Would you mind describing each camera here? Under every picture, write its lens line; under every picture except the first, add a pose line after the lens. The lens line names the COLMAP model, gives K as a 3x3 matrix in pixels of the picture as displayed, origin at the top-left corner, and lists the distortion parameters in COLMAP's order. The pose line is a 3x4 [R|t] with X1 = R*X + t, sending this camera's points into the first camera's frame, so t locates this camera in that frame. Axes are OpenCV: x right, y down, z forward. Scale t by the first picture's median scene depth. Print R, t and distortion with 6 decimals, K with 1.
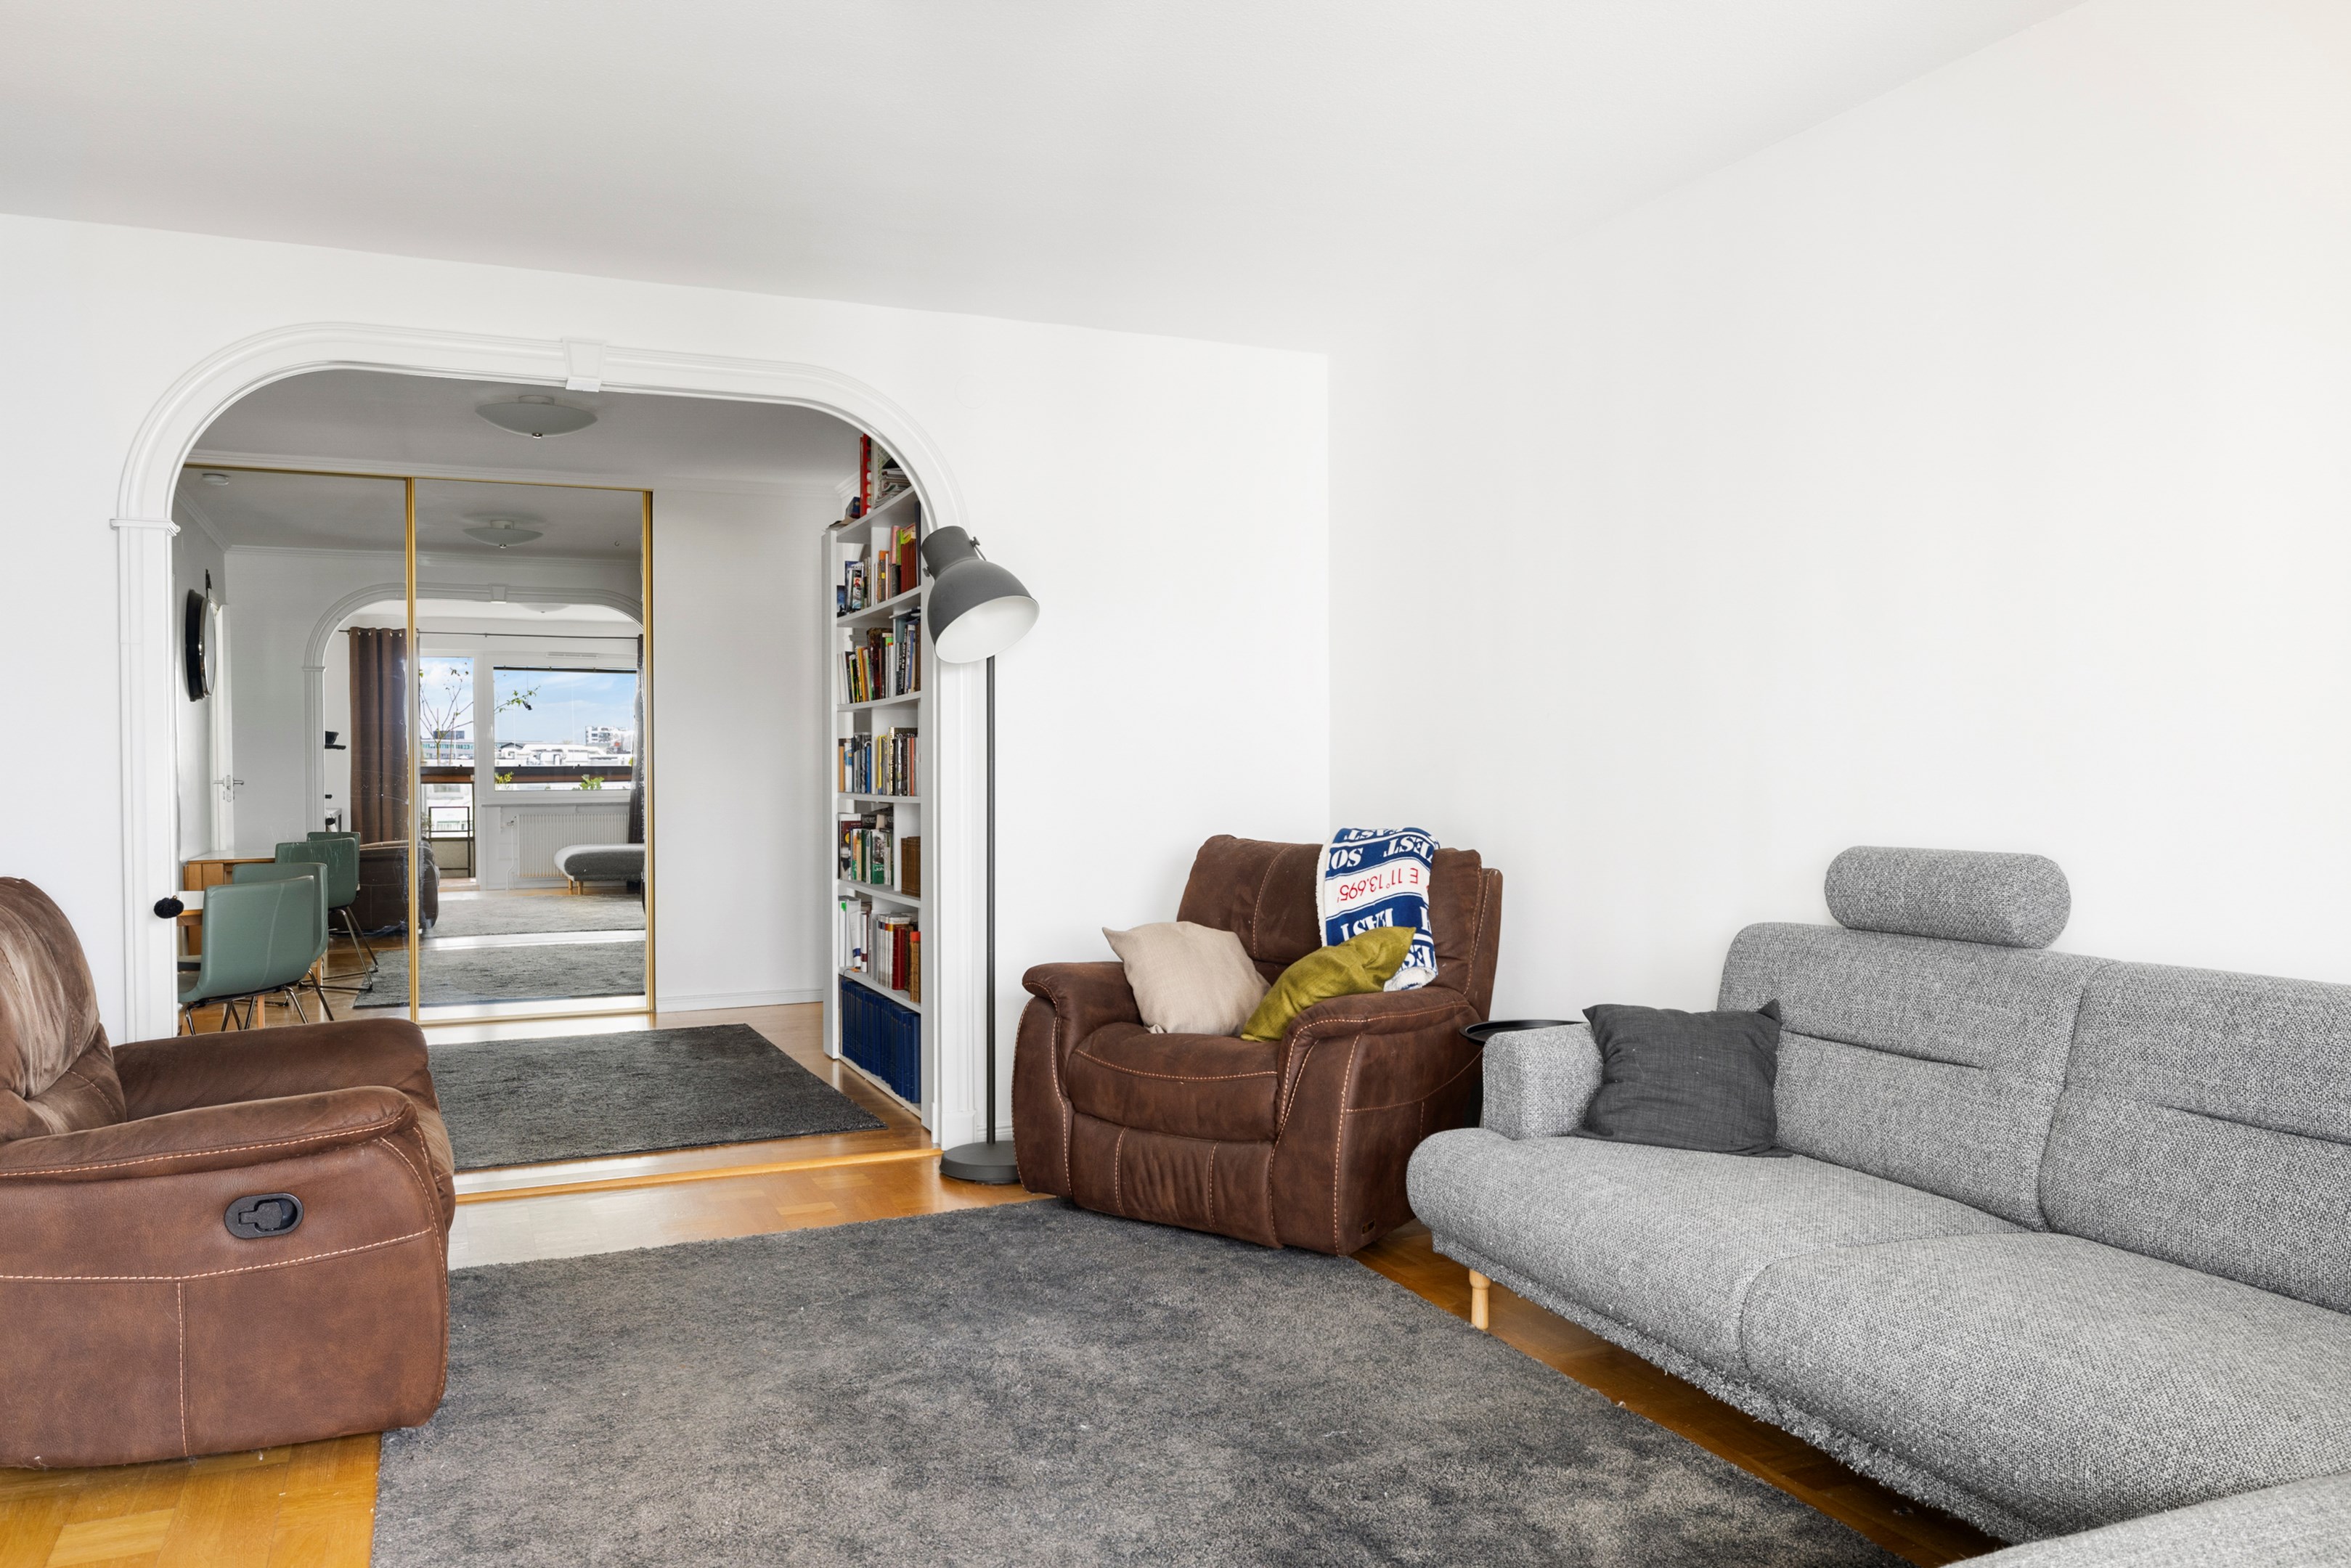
lens RADIAL K [[1661.7, 0, 1168.2], [0, 1661.7, 786.5], [0, 0, 1]] dist [0.000040, -0.006842]
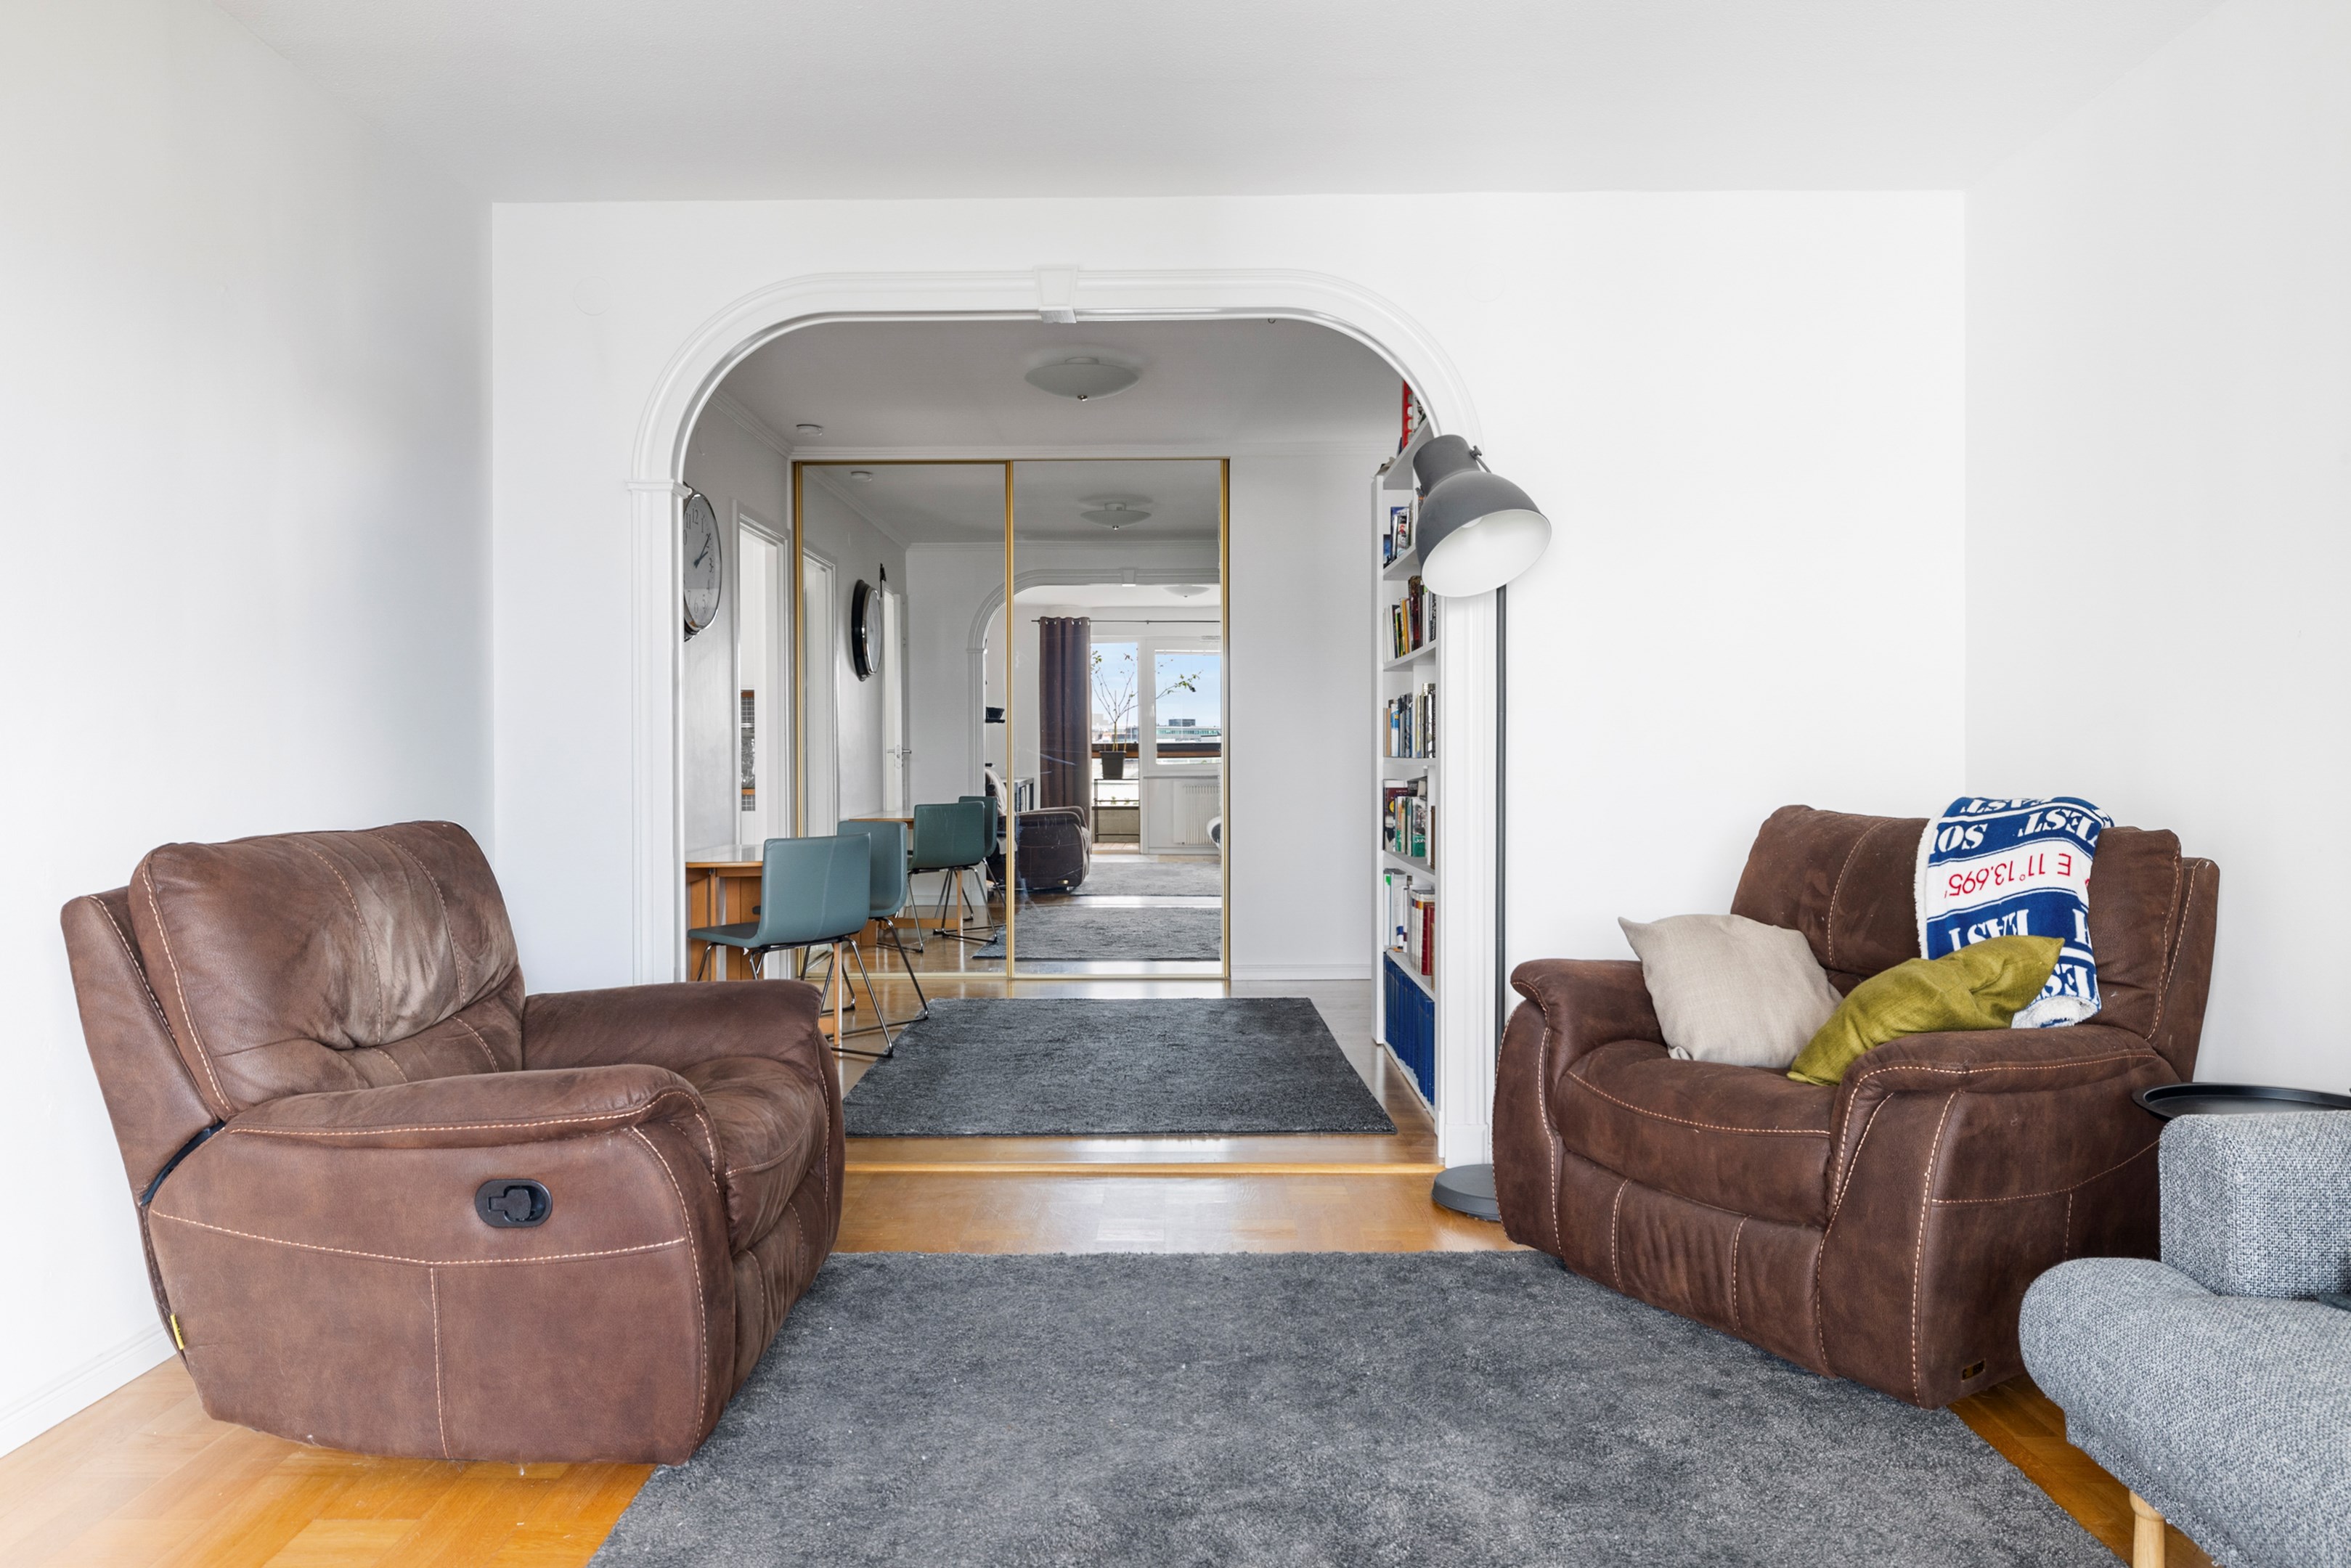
lens RADIAL K [[1499.1, 0, 1205.2], [0, 1499.1, 765.1], [0, 0, 1]] dist [-0.003442, 0.003635]
pose [[0.910737, 0.003952, -0.412967, 0.080425], [-0.006075, 0.999974, -0.003829, 0.016847], [0.412942, 0.005996, 0.910738, 0.280466]]
